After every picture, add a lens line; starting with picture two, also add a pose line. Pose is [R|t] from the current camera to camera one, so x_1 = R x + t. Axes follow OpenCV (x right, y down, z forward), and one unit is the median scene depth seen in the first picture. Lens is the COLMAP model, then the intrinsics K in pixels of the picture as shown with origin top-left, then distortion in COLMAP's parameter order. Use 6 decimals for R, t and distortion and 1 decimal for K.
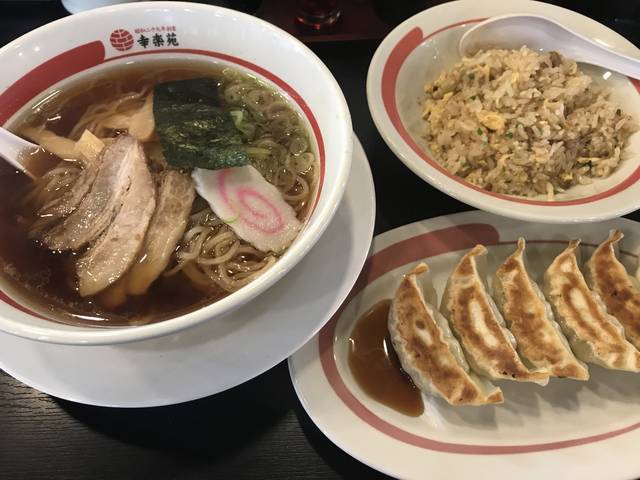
lens RADIAL K [[527.8, 0, 320.0], [0, 527.8, 240.0], [0, 0, 1]] dist [-0.027053, 0.079135]
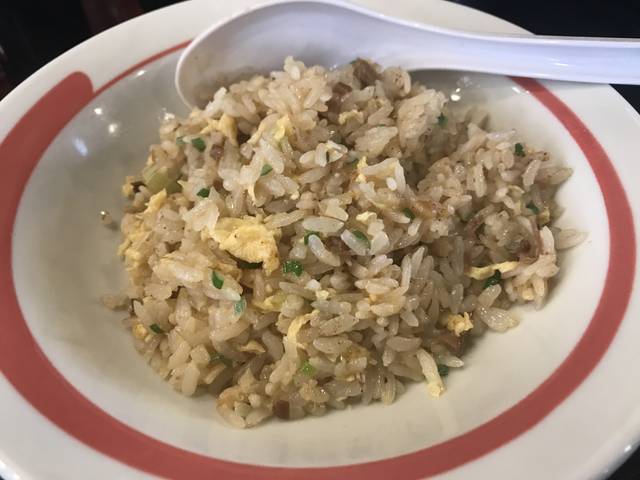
lens RADIAL K [[527.8, 0, 320.0], [0, 527.8, 240.0], [0, 0, 1]] dist [-0.027053, 0.079135]
pose [[0.956371, -0.252496, 0.146968, 0.350709], [0.268999, 0.957315, -0.105771, -0.185002], [-0.113988, 0.140691, 0.983470, 0.651613]]
